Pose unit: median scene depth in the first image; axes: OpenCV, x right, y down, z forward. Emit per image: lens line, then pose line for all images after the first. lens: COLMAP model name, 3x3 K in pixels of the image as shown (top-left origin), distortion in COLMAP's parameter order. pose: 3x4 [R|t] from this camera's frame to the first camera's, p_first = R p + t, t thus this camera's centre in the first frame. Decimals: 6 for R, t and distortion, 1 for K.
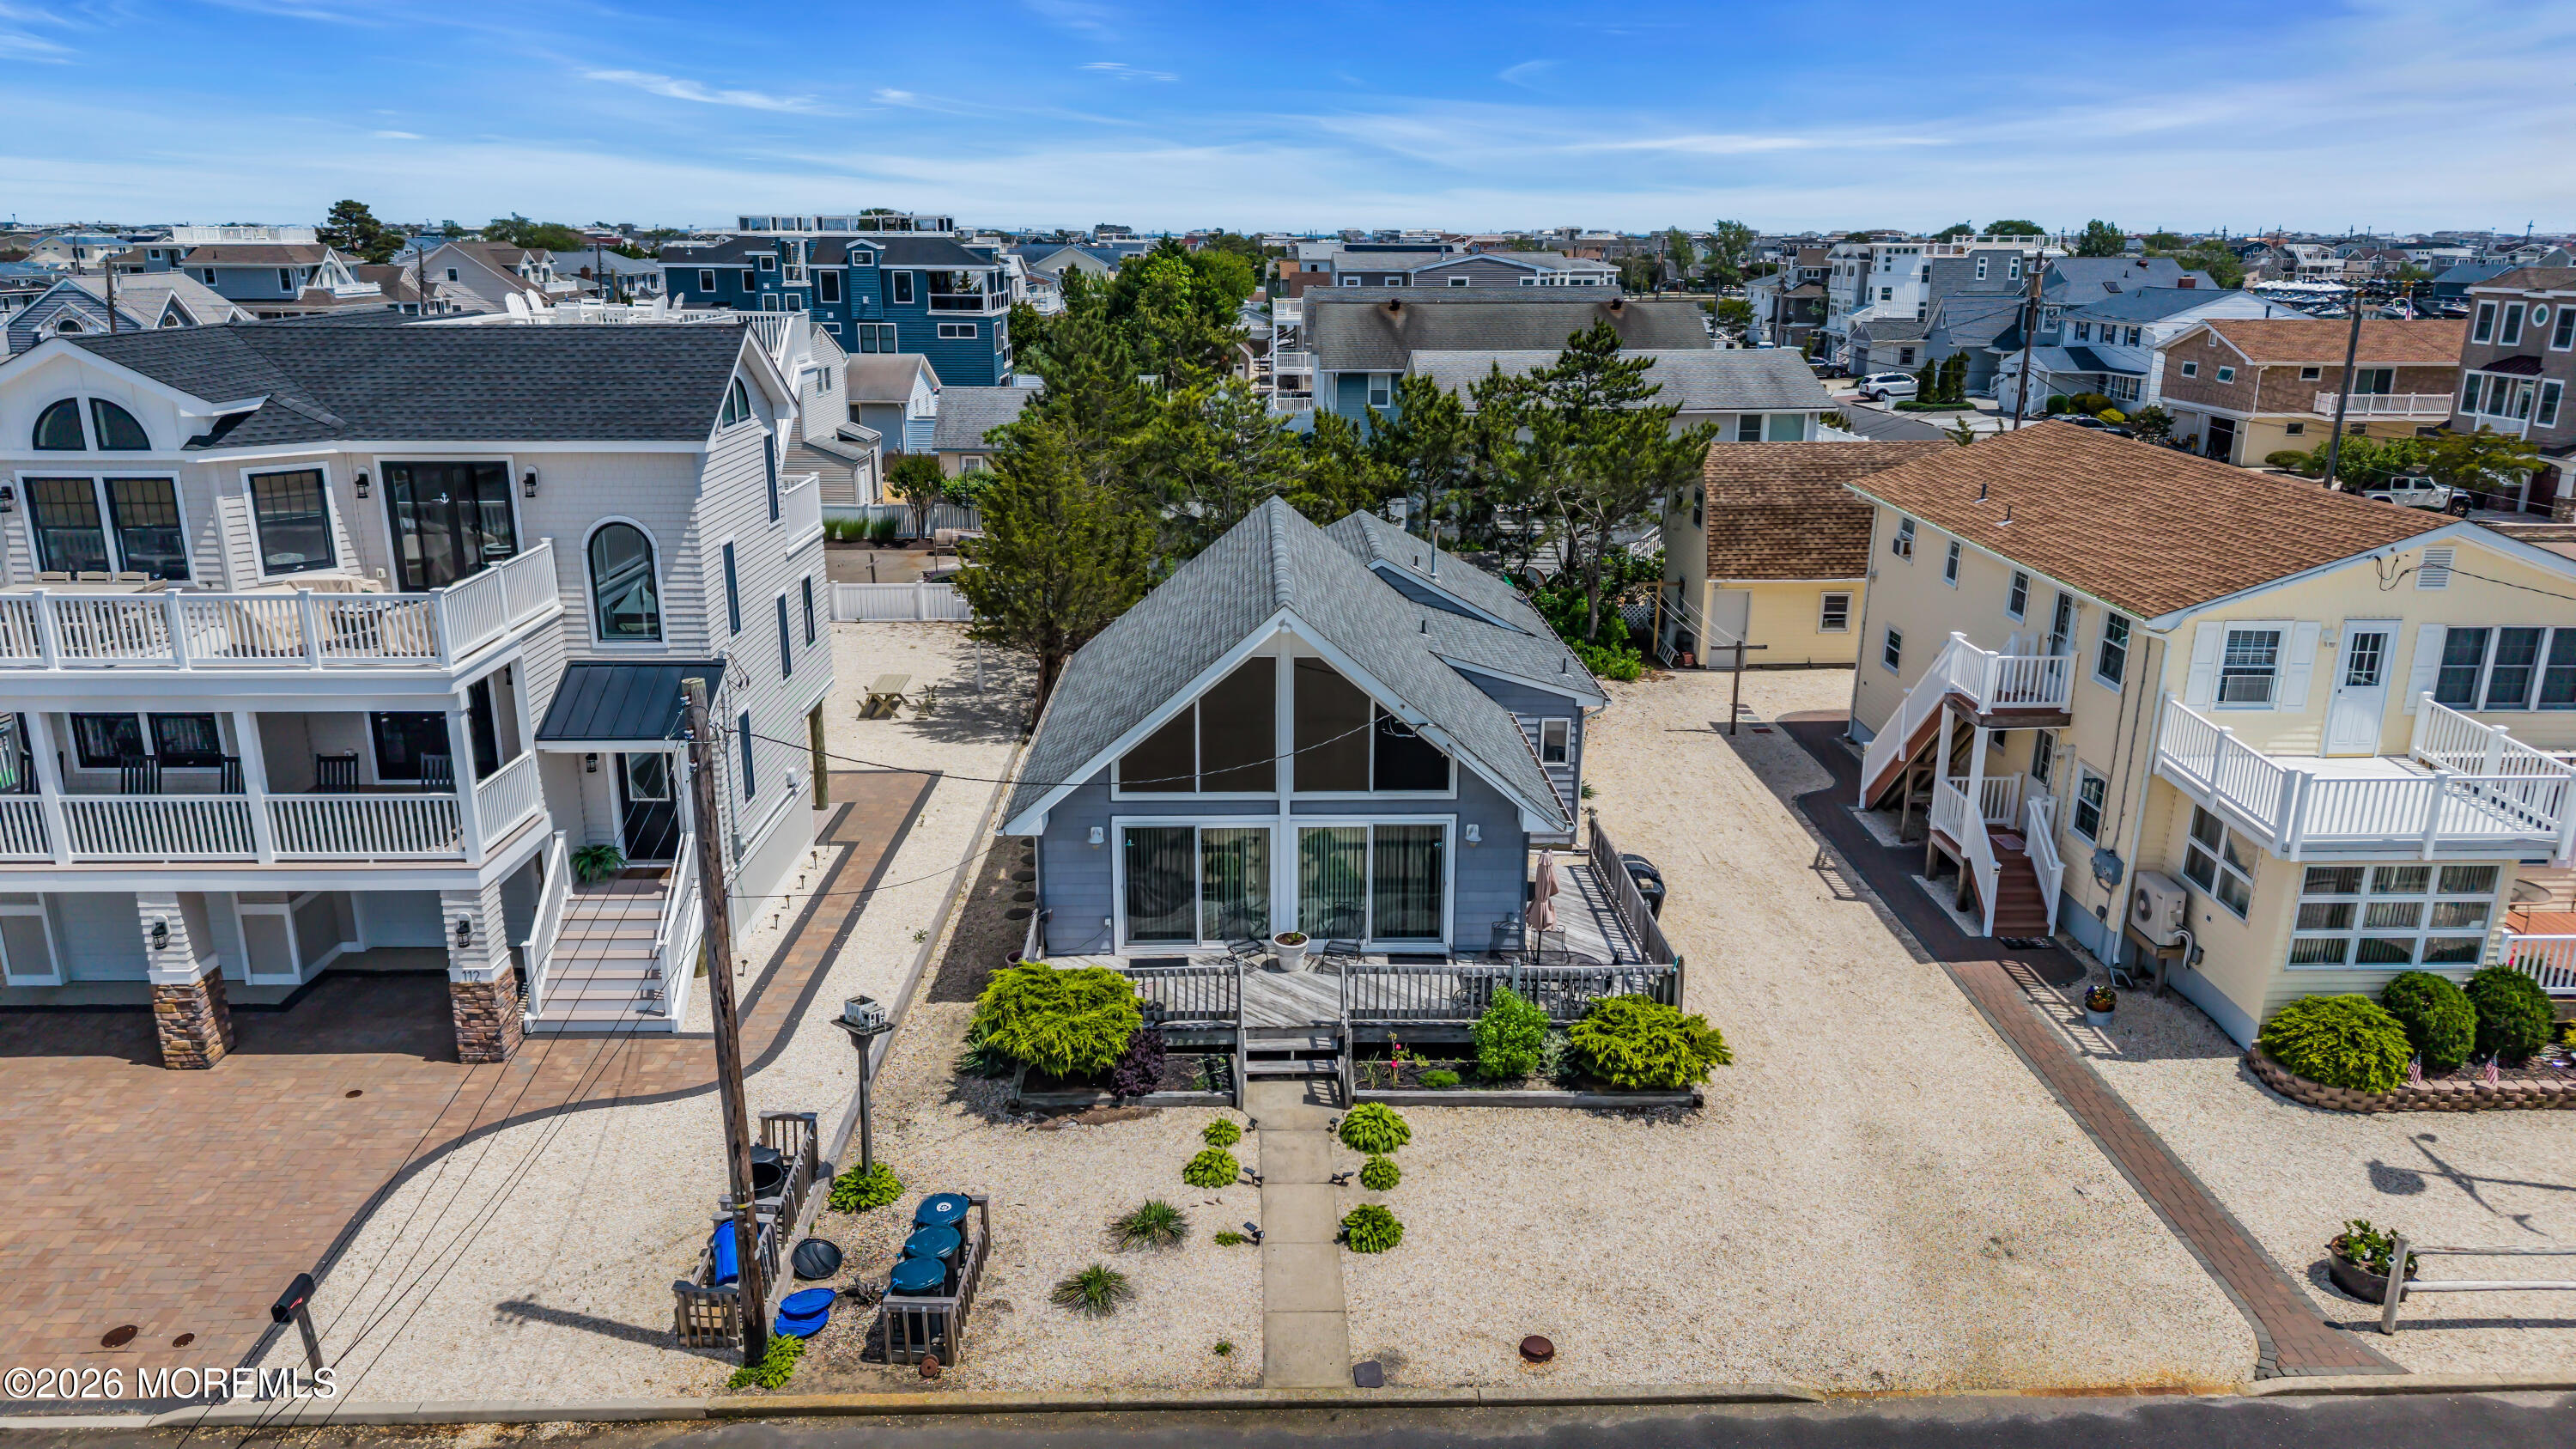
lens RADIAL K [[1719.4, 0, 1288.0], [0, 1719.4, 724.5], [0, 0, 1]] dist [0.042577, -0.040148]
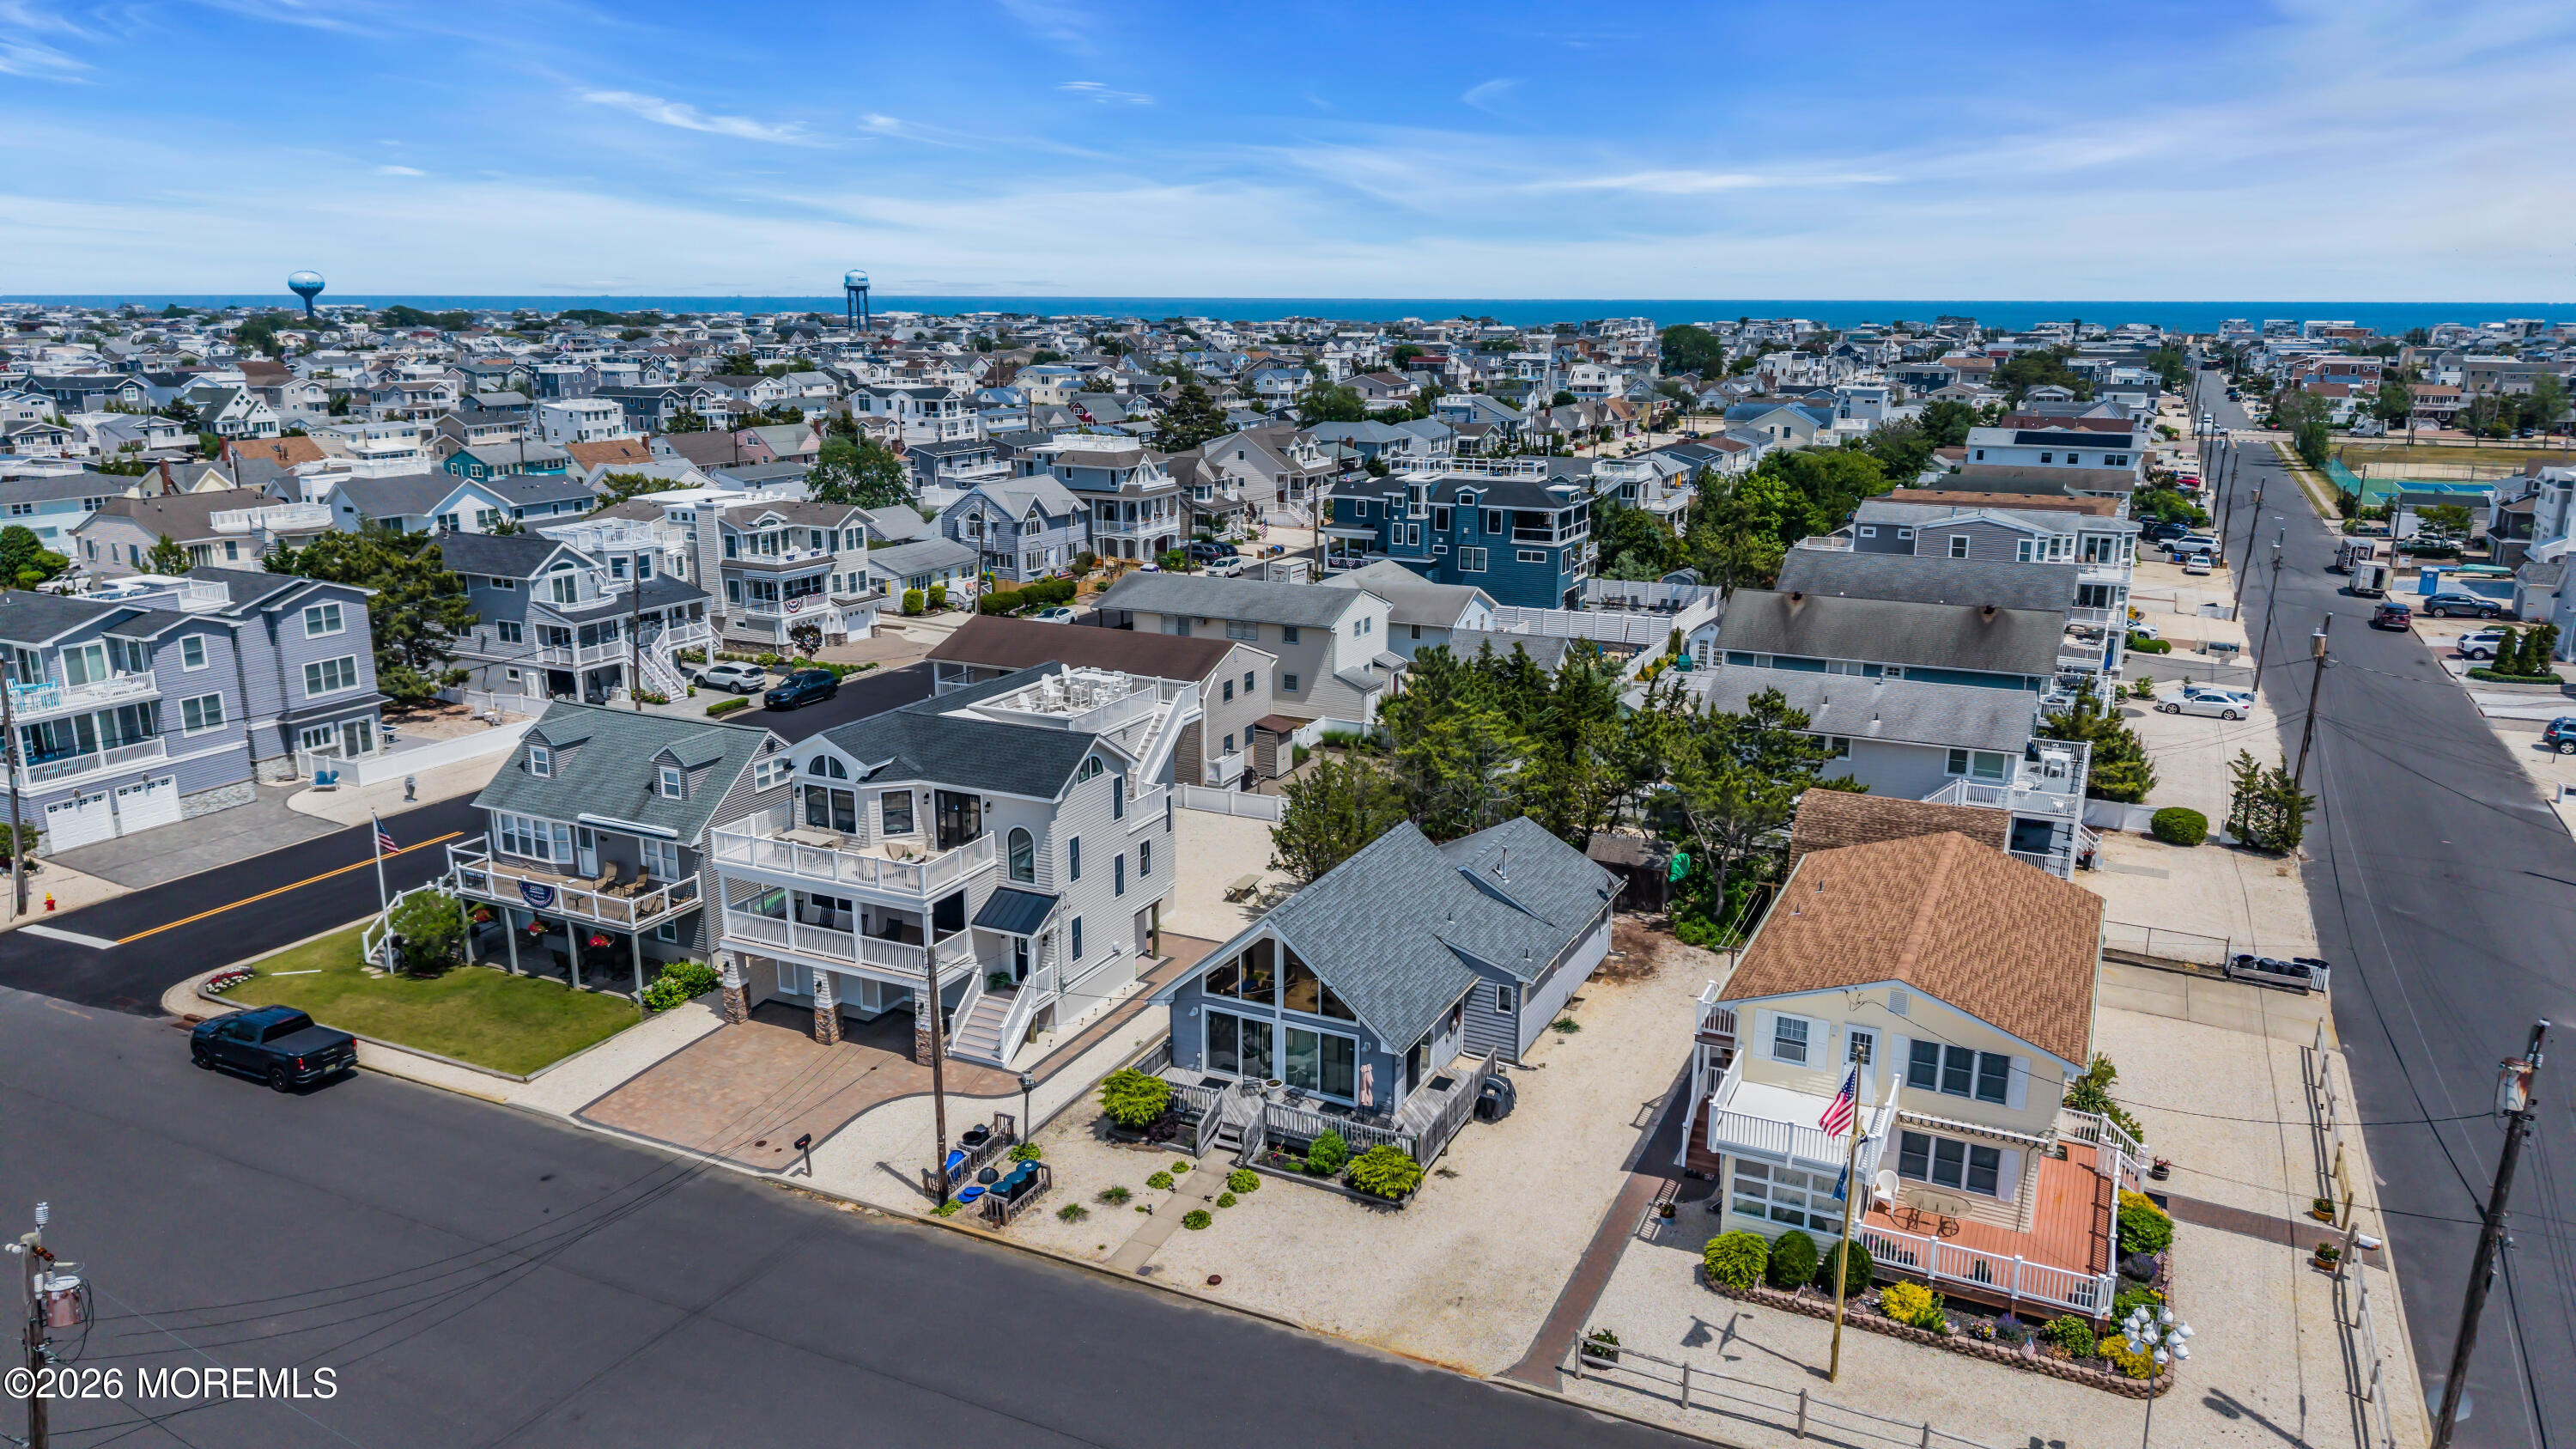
lens RADIAL K [[1712.2, 0, 1290.8], [0, 1712.2, 725.9], [0, 0, 1]] dist [0.082268, -0.106064]
pose [[0.888804, 0.109640, -0.444980, 0.893323], [-0.125609, 0.992059, -0.006456, -0.284114], [0.440739, 0.061631, 0.895517, -0.814657]]
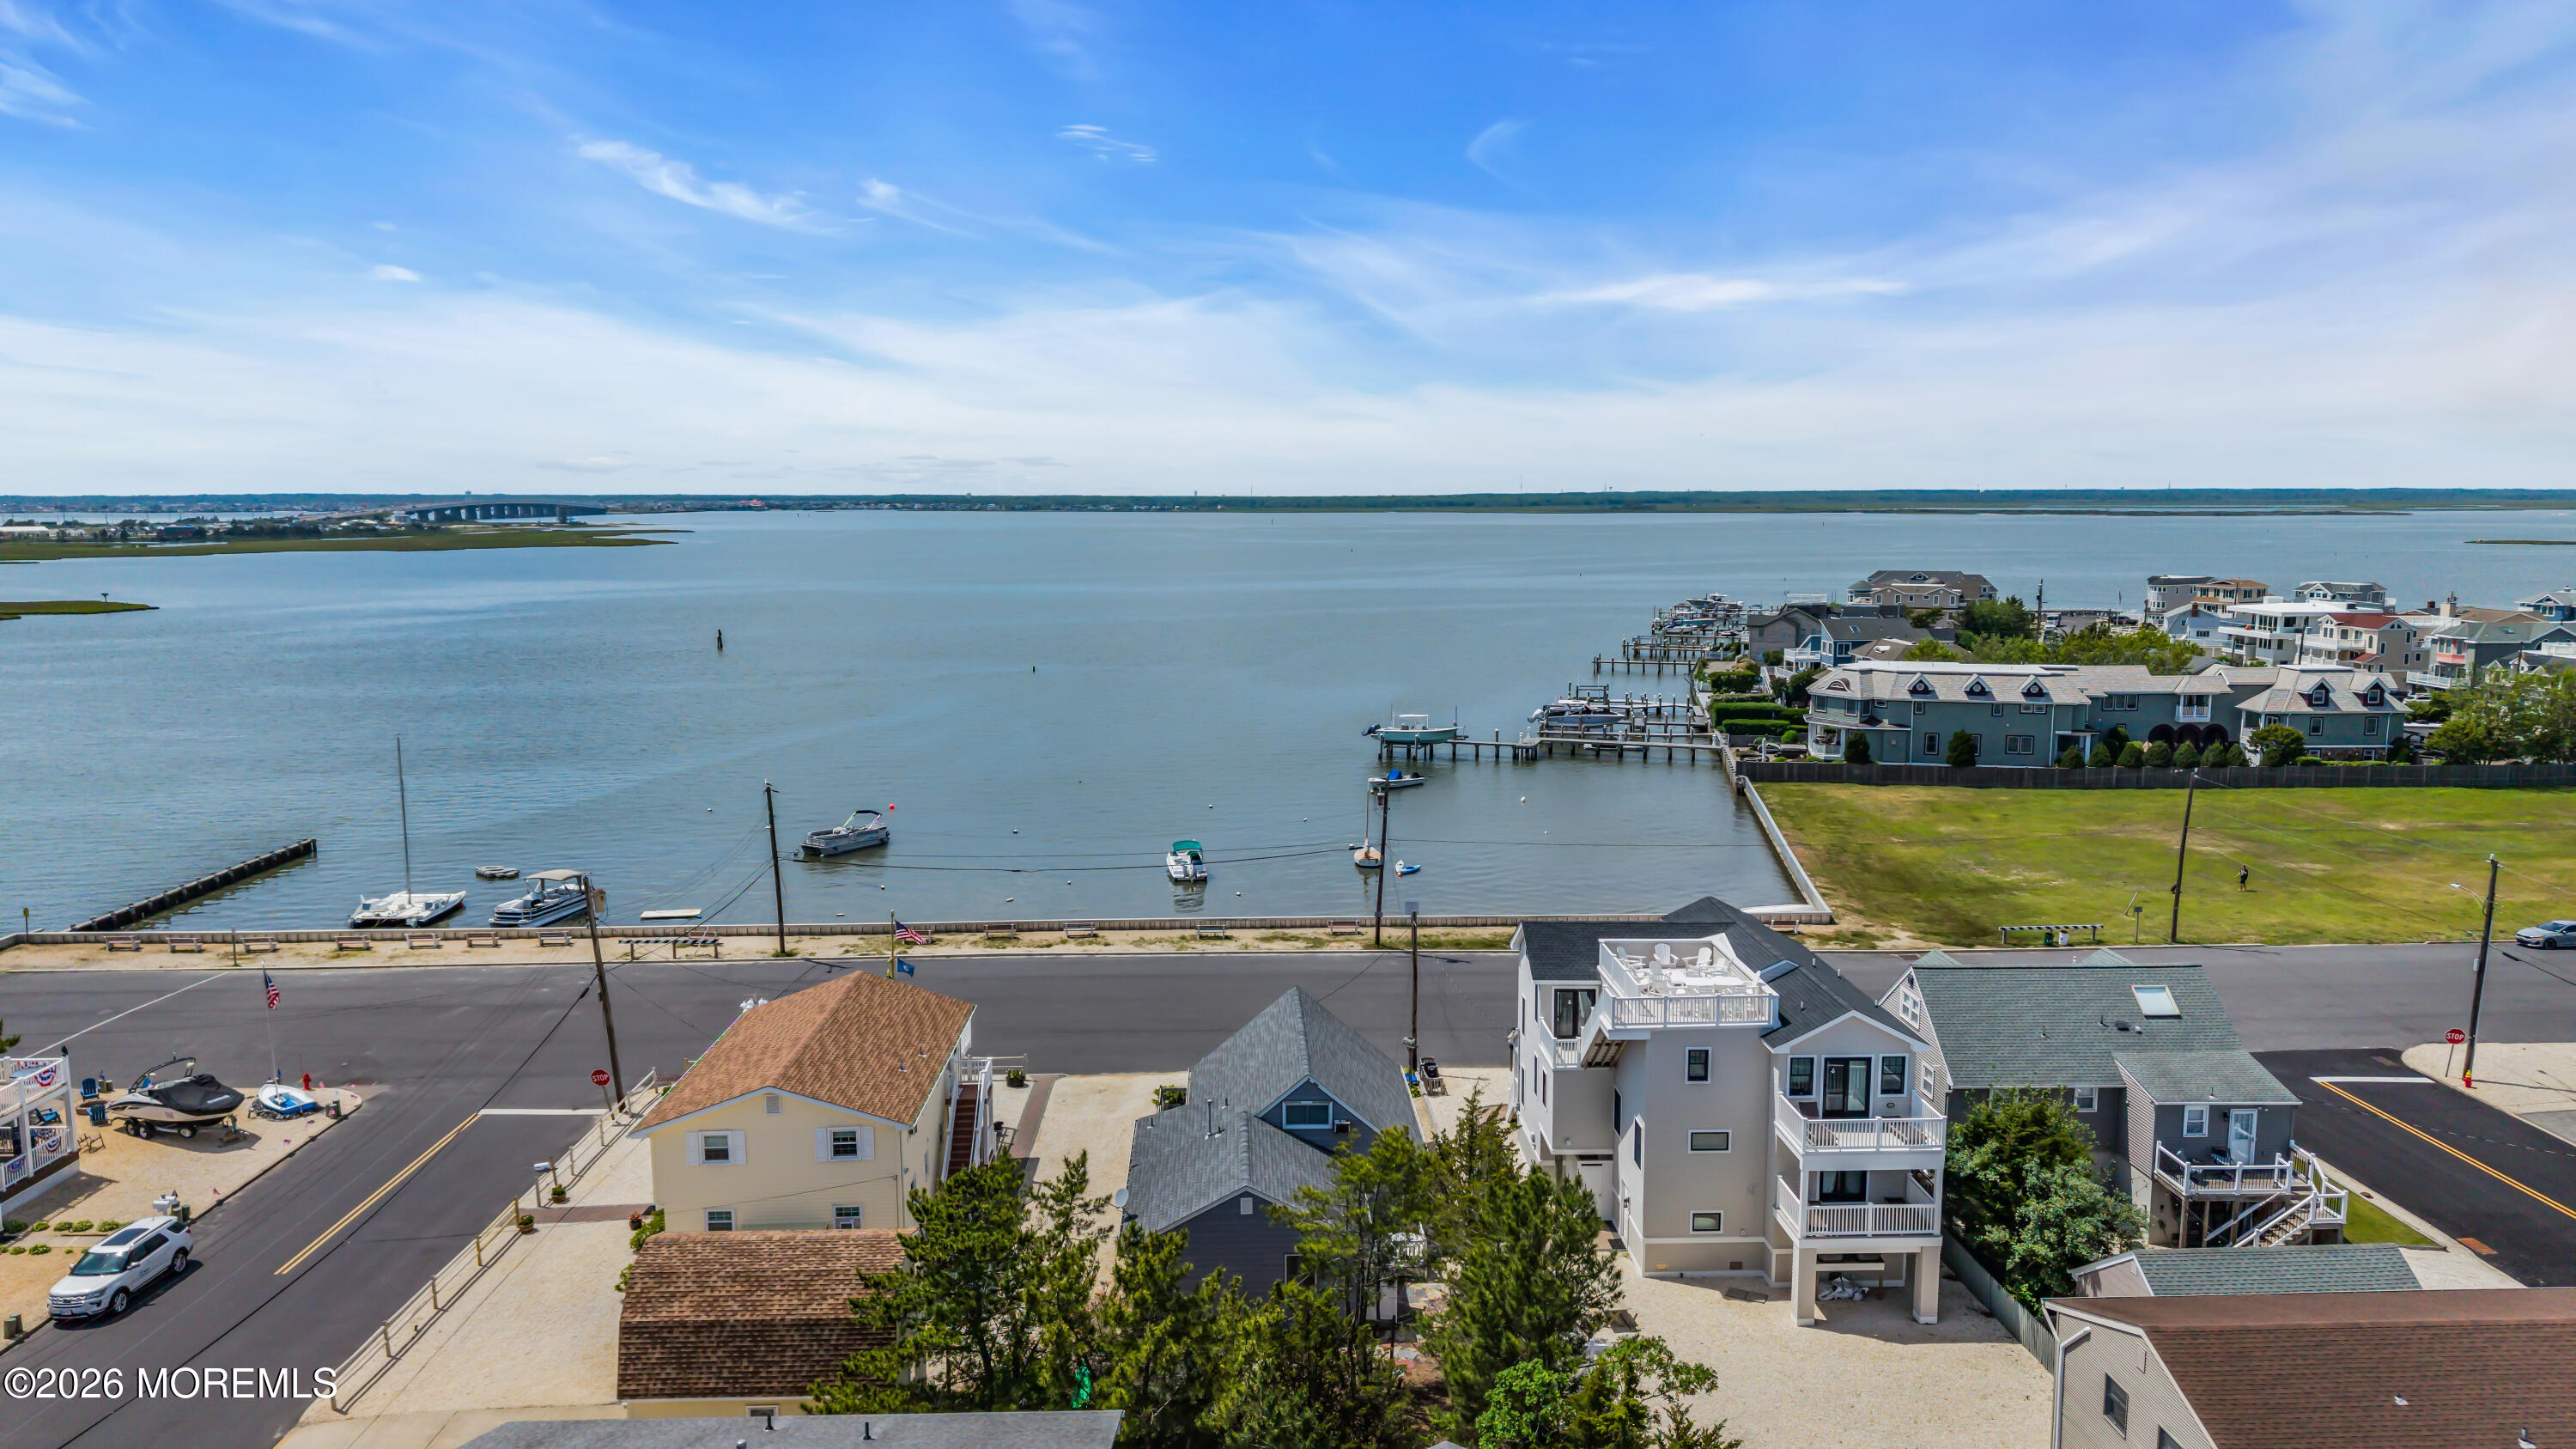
lens RADIAL K [[1719.4, 0, 1288.0], [0, 1719.4, 724.5], [0, 0, 1]] dist [0.042577, -0.040148]
pose [[-0.999893, 0.000277, -0.014634, 0.052484], [-0.005592, 0.916745, 0.399434, -1.576340], [0.013527, 0.399473, -0.916645, 3.389401]]
